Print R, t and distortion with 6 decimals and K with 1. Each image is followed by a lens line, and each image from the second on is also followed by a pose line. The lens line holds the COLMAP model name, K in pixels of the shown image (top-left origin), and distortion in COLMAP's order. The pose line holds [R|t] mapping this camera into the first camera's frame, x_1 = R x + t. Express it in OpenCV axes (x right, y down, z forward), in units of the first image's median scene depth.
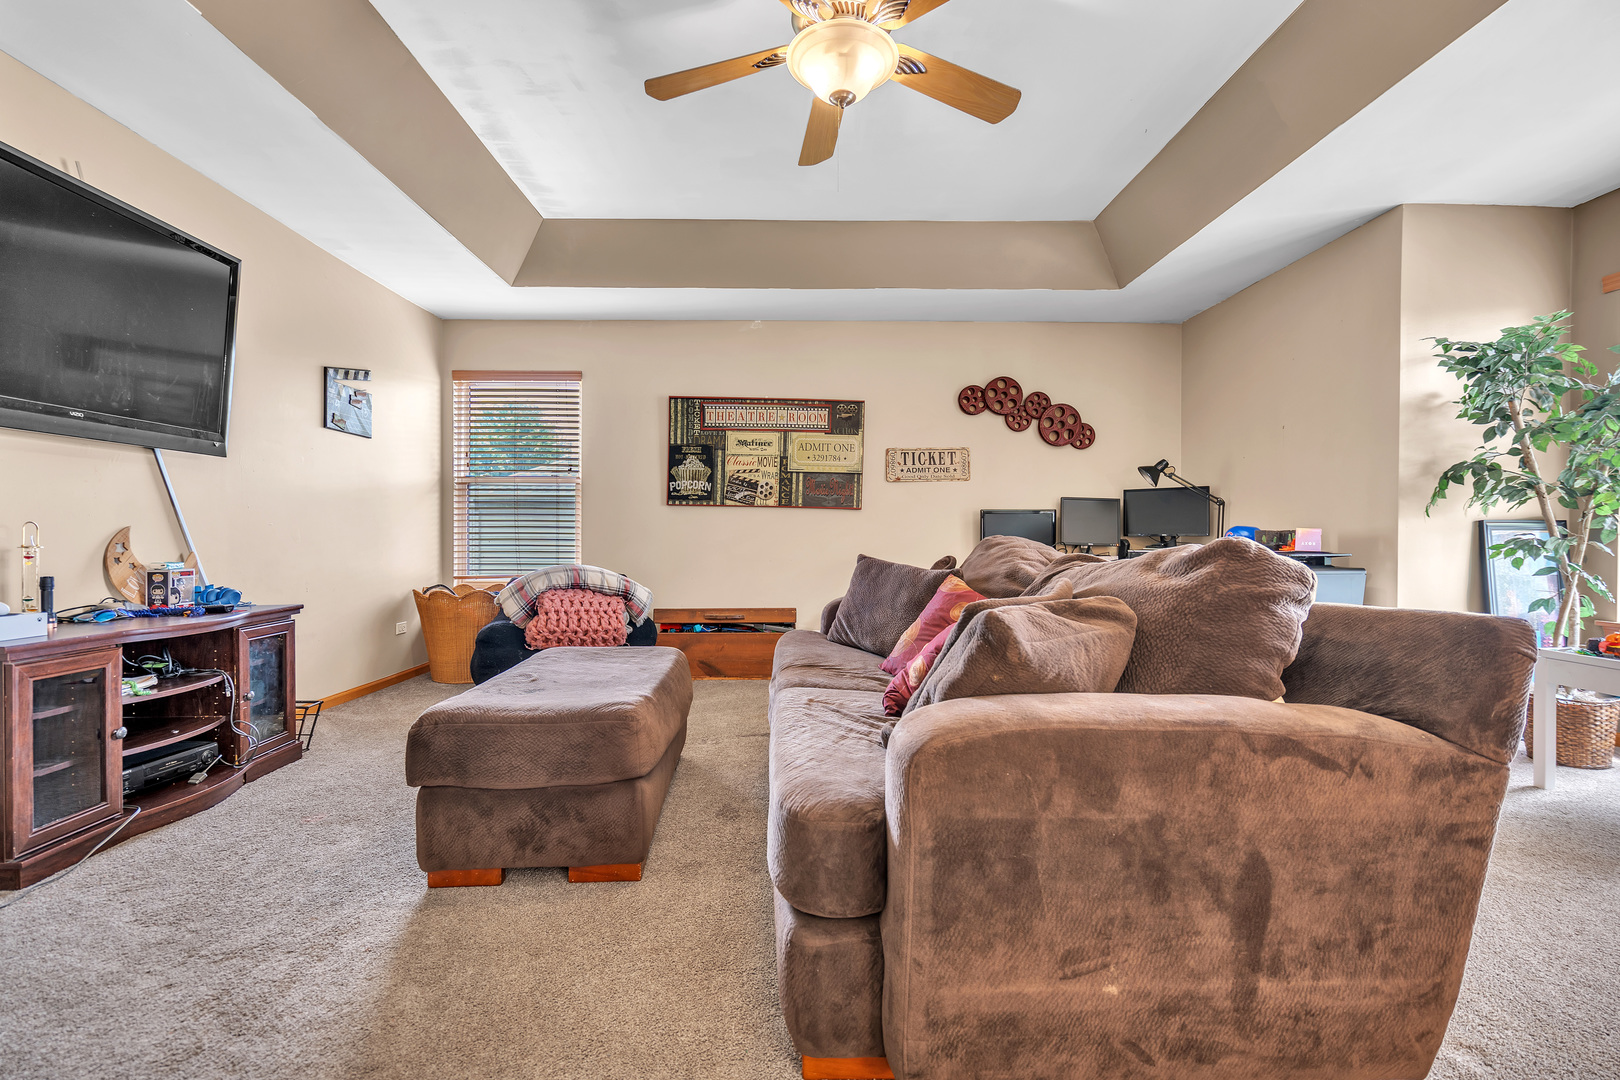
lens RADIAL K [[745.1, 0, 810.0], [0, 745.1, 540.0], [0, 0, 1]] dist [-0.003521, 0.000484]
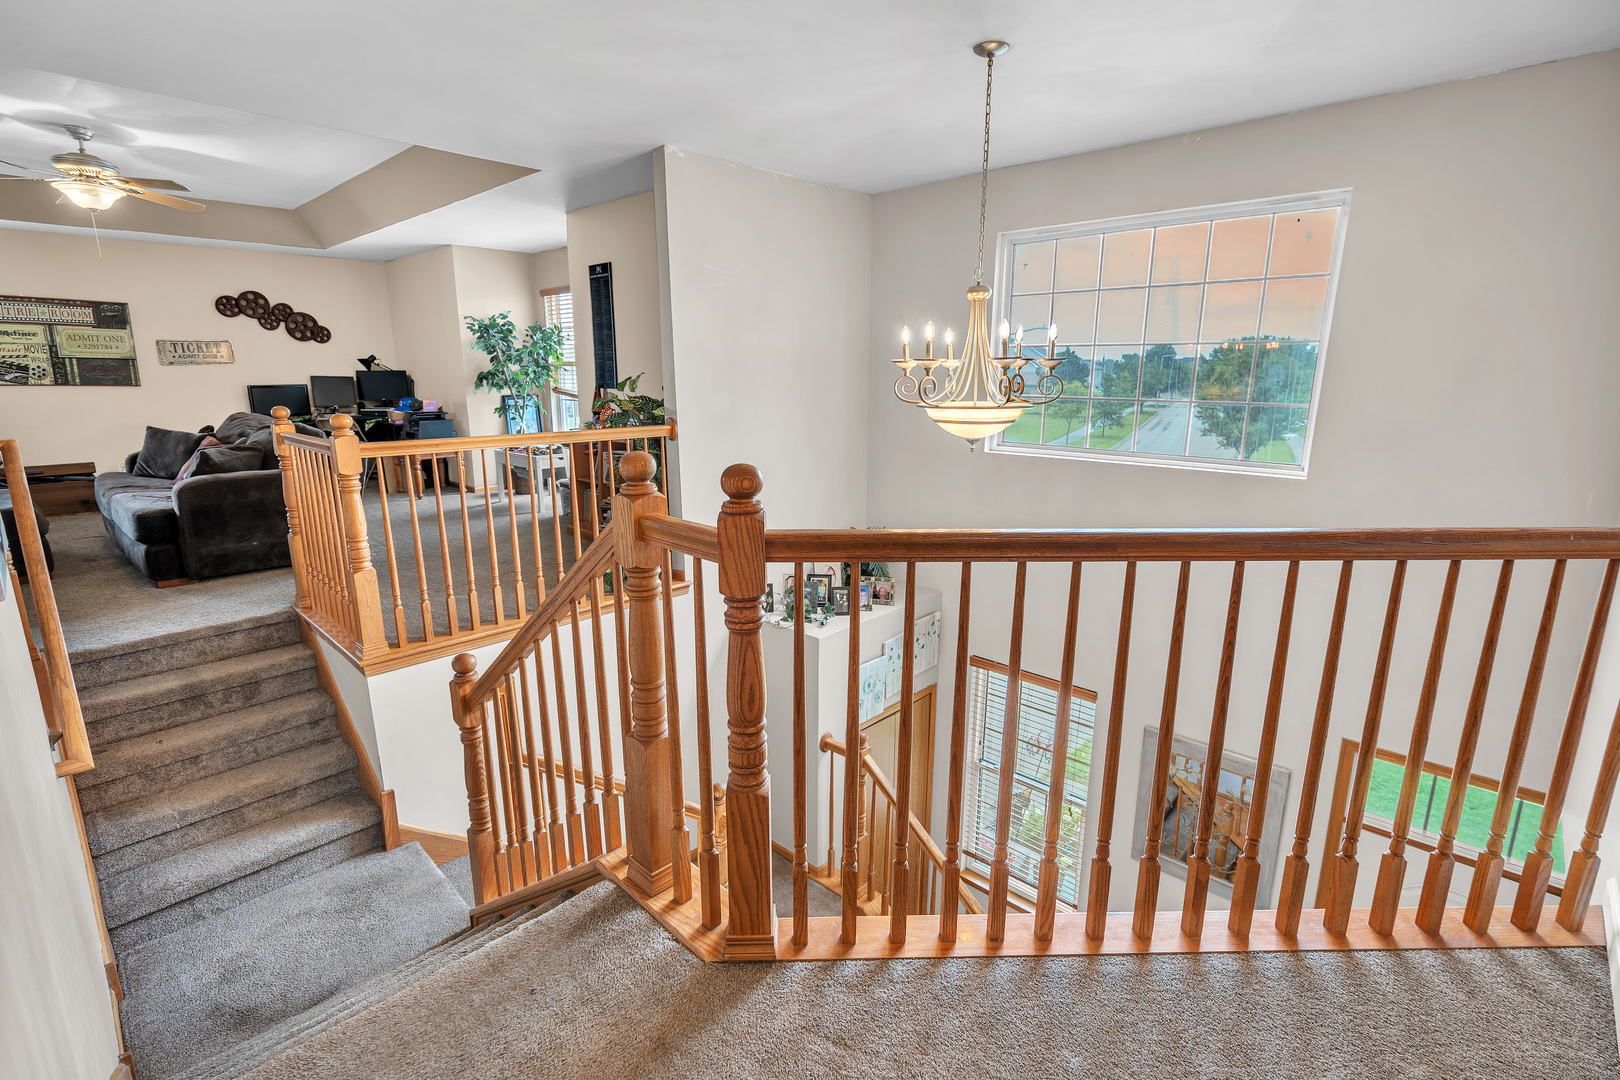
lens RADIAL K [[745.1, 0, 810.0], [0, 745.1, 540.0], [0, 0, 1]] dist [-0.003521, 0.000484]
pose [[0.702780, -0.159592, 0.693275, -0.058489], [0.003815, 0.975344, 0.220658, -0.062139], [-0.711397, -0.152430, 0.686061, -0.852440]]
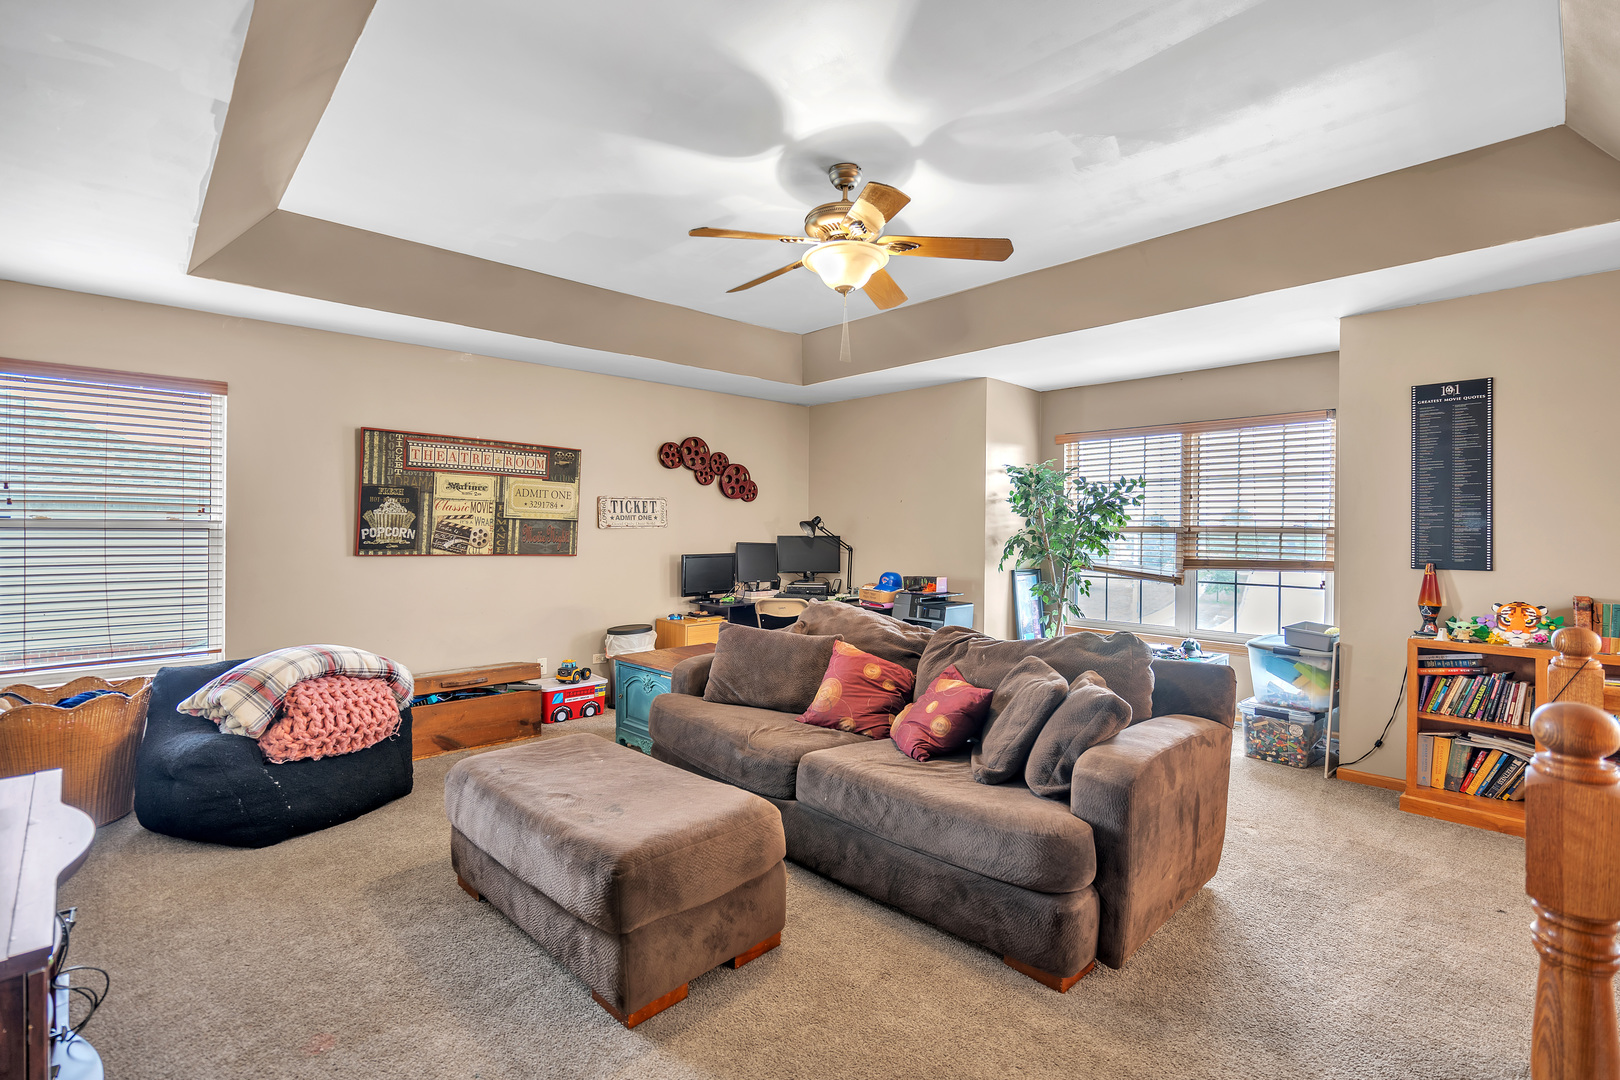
lens RADIAL K [[739.2, 0, 813.4], [0, 739.2, 533.5], [0, 0, 1]] dist [-0.000298, -0.000031]
pose [[0.743847, -0.000657, 0.668349, -0.367208], [-0.000176, 0.999999, 0.001178, -0.073659], [-0.668350, -0.000994, 0.743847, 0.036162]]
